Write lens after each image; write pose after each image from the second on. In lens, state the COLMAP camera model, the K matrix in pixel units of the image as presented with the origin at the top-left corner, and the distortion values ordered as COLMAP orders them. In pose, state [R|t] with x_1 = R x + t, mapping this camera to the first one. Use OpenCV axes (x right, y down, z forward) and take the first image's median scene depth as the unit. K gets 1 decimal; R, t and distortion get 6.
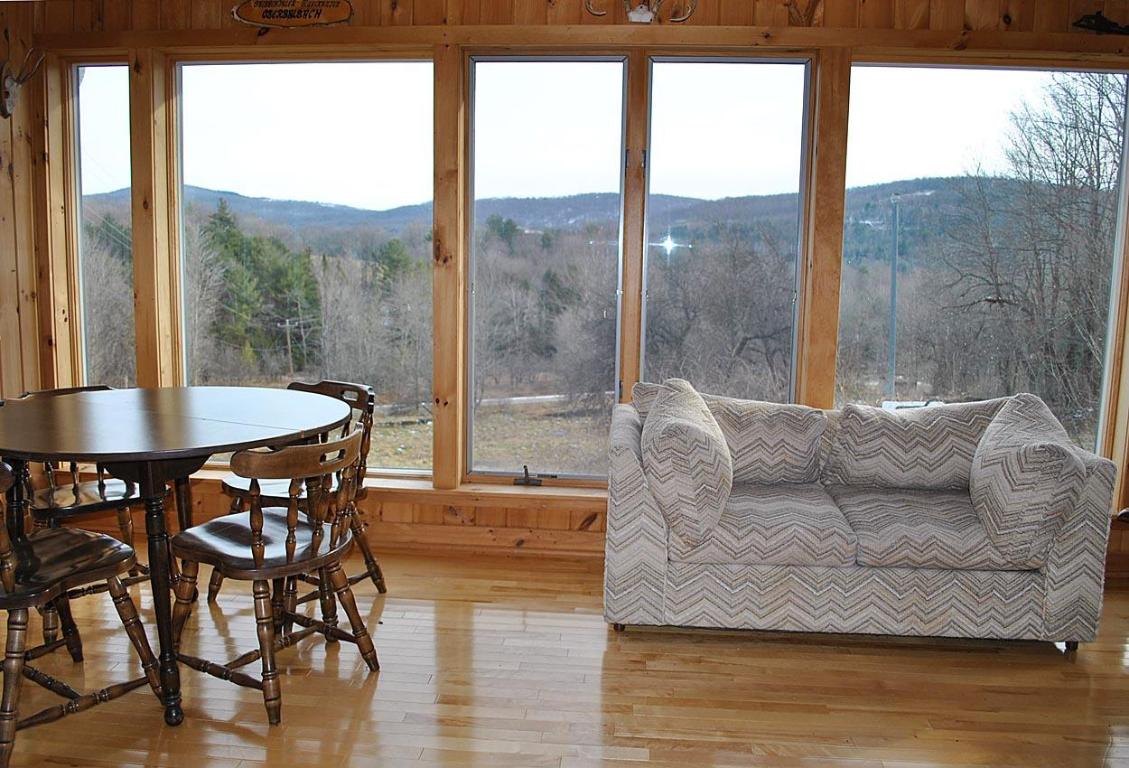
lens RADIAL K [[930.5, 0, 564.5], [0, 930.5, 392.6], [0, 0, 1]] dist [-0.090903, 0.005449]
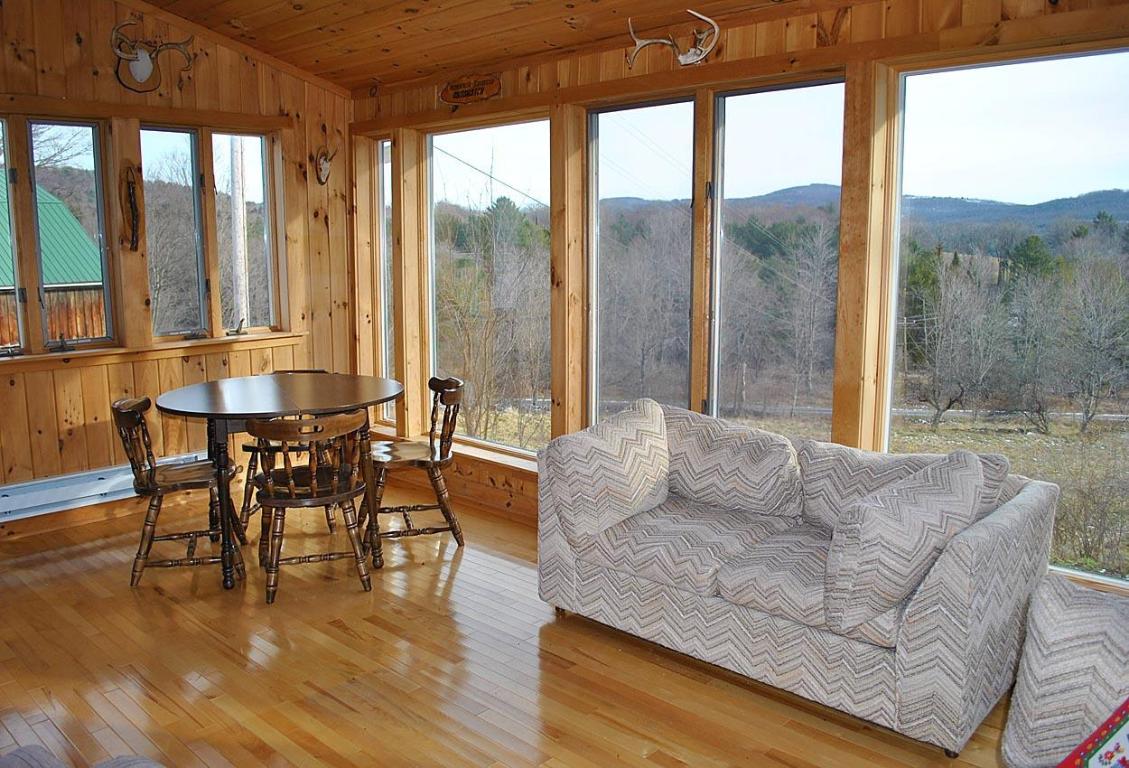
lens RADIAL K [[913.7, 0, 564.5], [0, 913.7, 384.0], [0, 0, 1]] dist [-0.100765, 0.005655]
pose [[0.773669, 0.074196, -0.629230, 0.647408], [-0.075452, 0.996842, 0.024771, -0.046195], [0.629081, 0.028312, 0.776824, 0.098923]]
